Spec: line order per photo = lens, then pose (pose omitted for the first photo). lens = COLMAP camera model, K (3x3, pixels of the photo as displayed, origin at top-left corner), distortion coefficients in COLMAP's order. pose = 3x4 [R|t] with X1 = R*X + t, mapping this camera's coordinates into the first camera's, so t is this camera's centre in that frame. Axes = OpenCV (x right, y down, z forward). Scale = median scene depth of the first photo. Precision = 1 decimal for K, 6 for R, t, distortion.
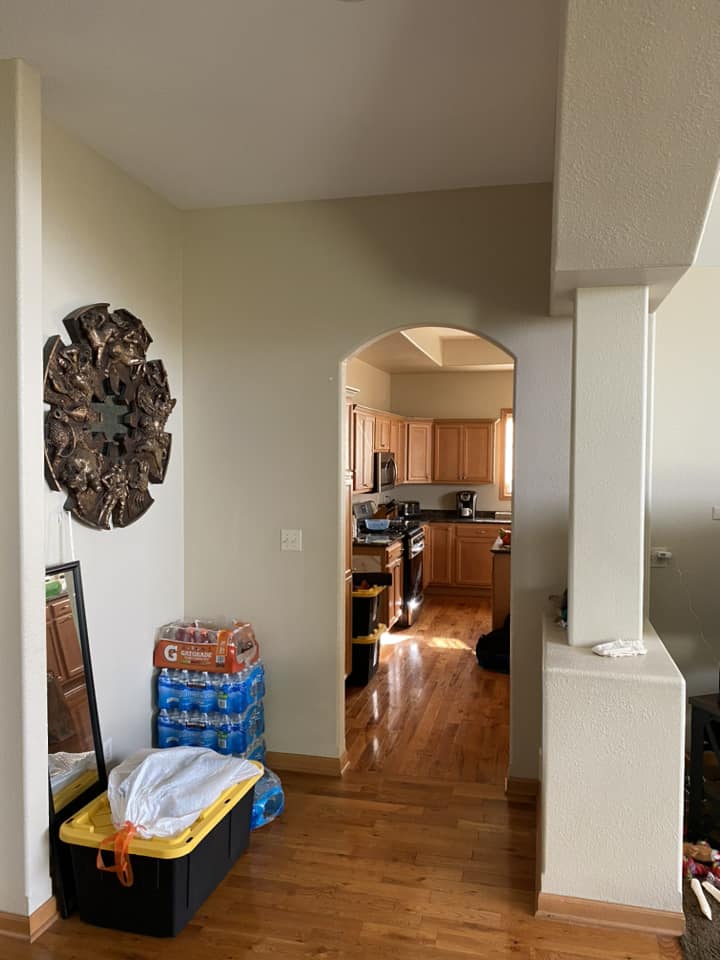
lens RADIAL K [[732.4, 0, 359.8], [0, 732.4, 483.7], [0, 0, 1]] dist [-0.002077, -0.001272]
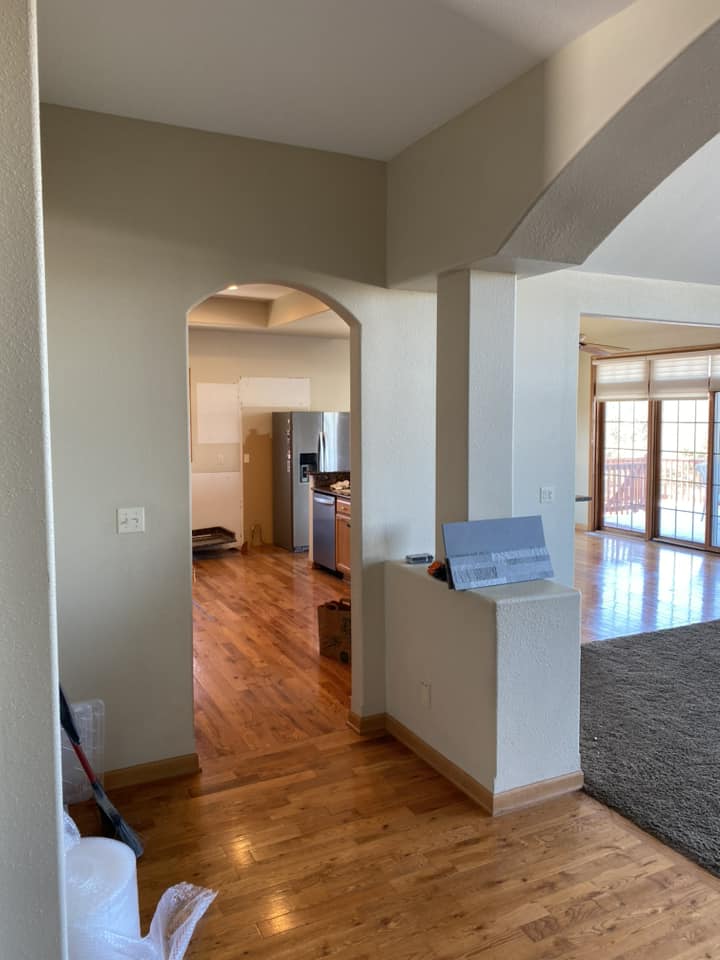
lens RADIAL K [[732.4, 0, 356.1], [0, 732.4, 475.3], [0, 0, 1]] dist [-0.002077, -0.001272]
pose [[0.767319, -0.062049, 0.638256, -0.568381], [0.034747, 0.997869, 0.055236, -0.016838], [-0.640323, -0.020207, 0.767840, 0.232880]]
